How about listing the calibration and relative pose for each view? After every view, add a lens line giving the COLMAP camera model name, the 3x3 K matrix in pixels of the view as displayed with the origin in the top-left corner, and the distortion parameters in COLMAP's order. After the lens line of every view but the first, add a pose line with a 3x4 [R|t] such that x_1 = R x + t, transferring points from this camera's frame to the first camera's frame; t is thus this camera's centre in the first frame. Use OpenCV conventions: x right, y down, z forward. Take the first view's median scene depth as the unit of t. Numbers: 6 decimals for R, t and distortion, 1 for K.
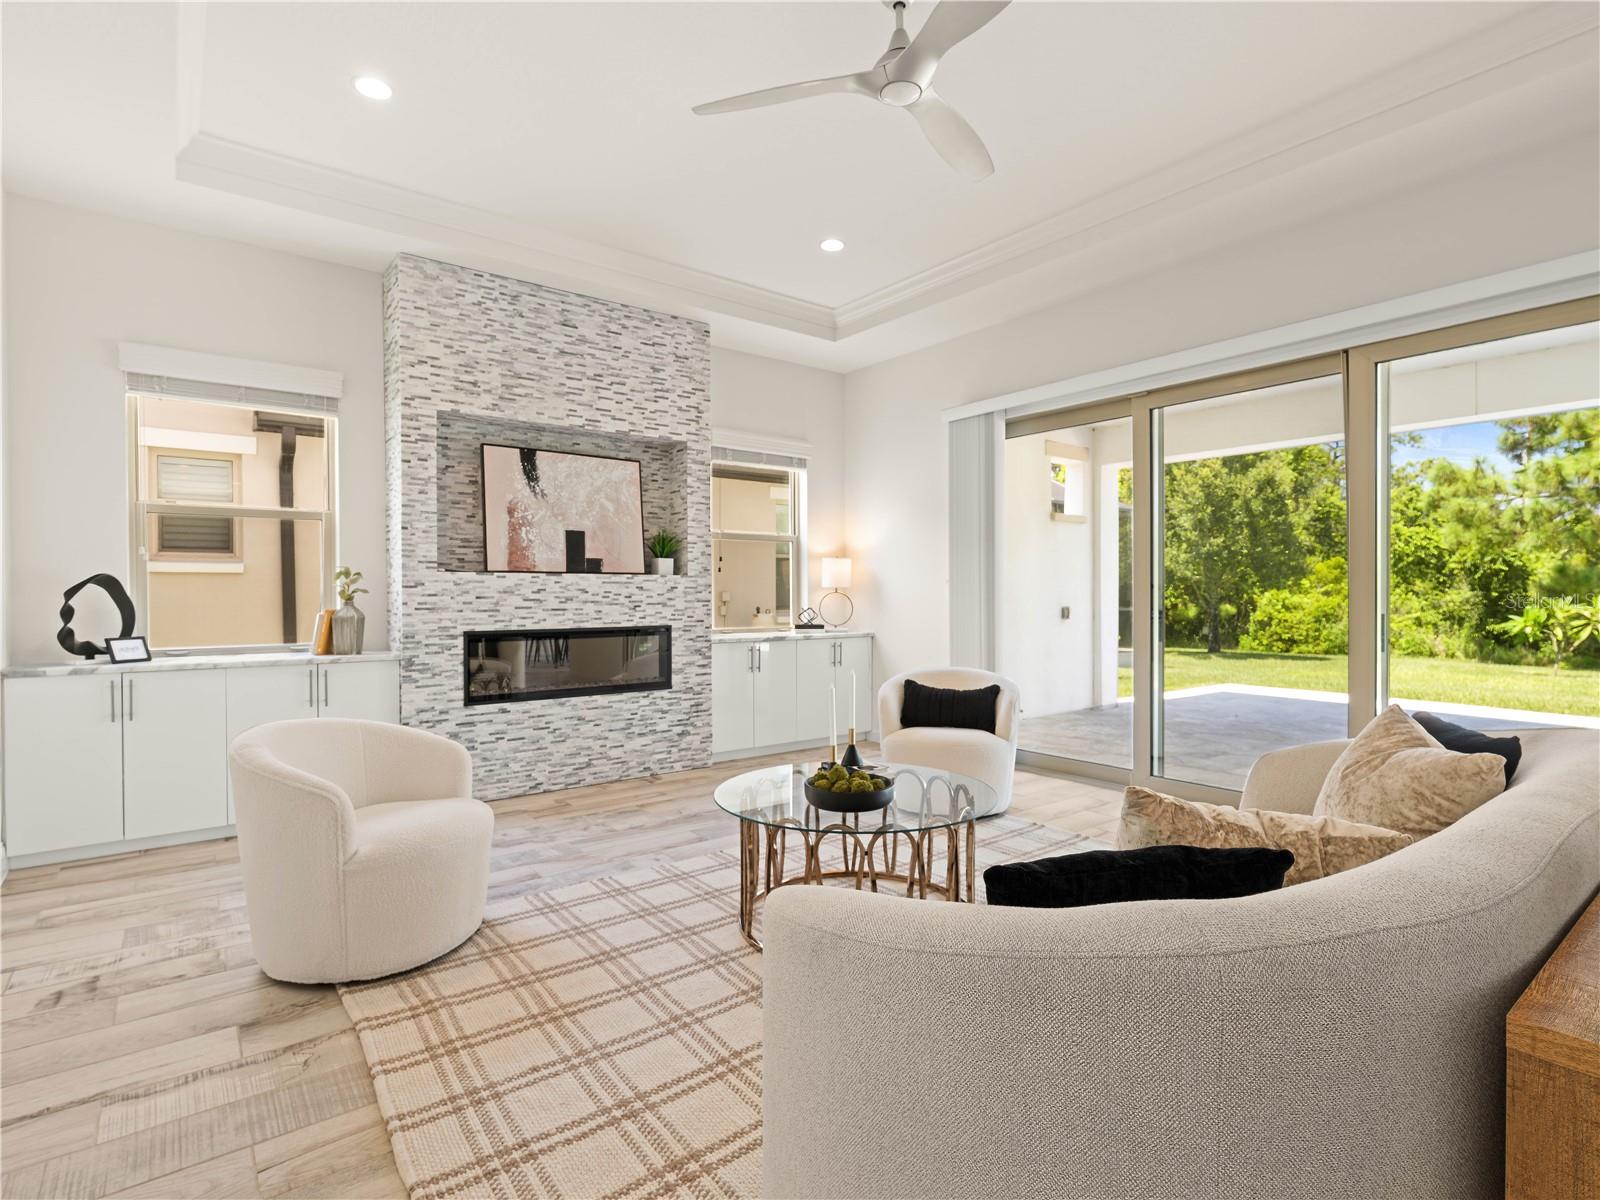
lens RADIAL K [[805.7, 0, 815.9], [0, 805.7, 603.5], [0, 0, 1]] dist [-0.012114, 0.005666]
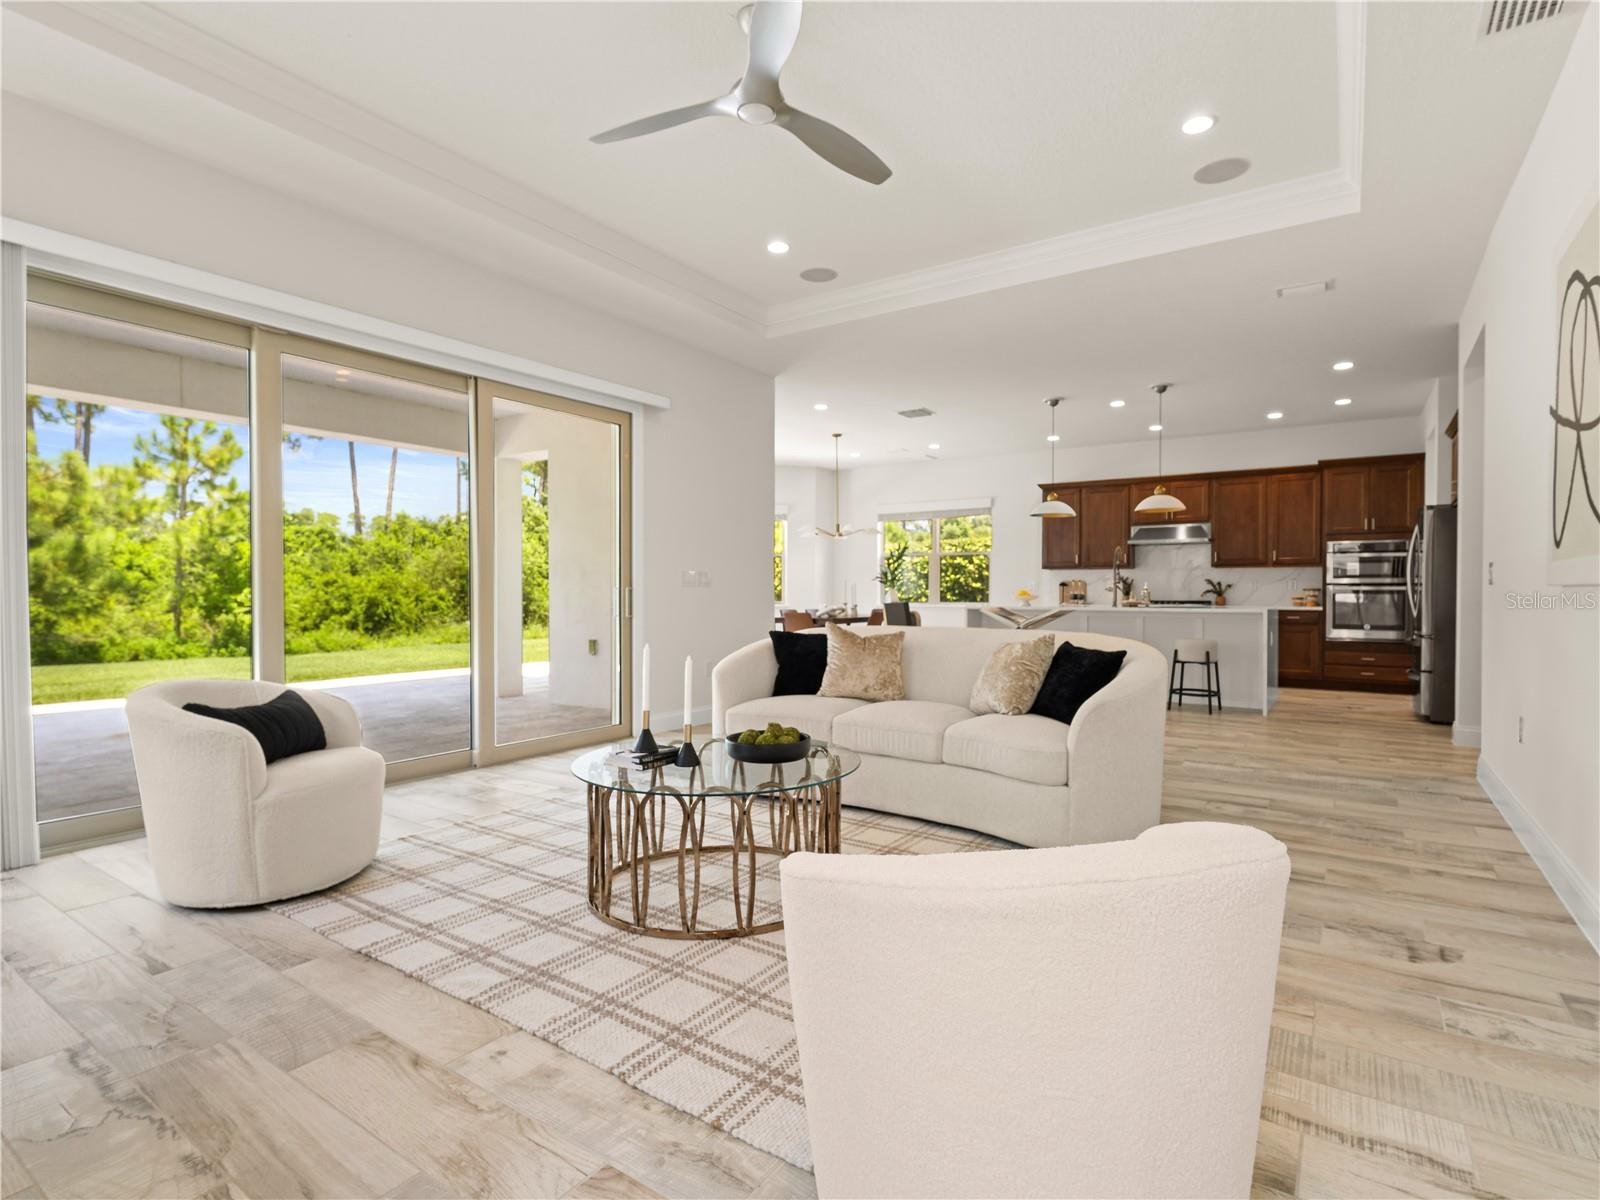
lens RADIAL K [[805.7, 0, 808.7], [0, 805.7, 603.9], [0, 0, 1]] dist [-0.012114, 0.005666]
pose [[-0.295304, -0.011698, 0.955332, -0.542917], [0.012406, 0.999794, 0.016077, 0.015922], [-0.955323, 0.016600, -0.295098, 0.694945]]
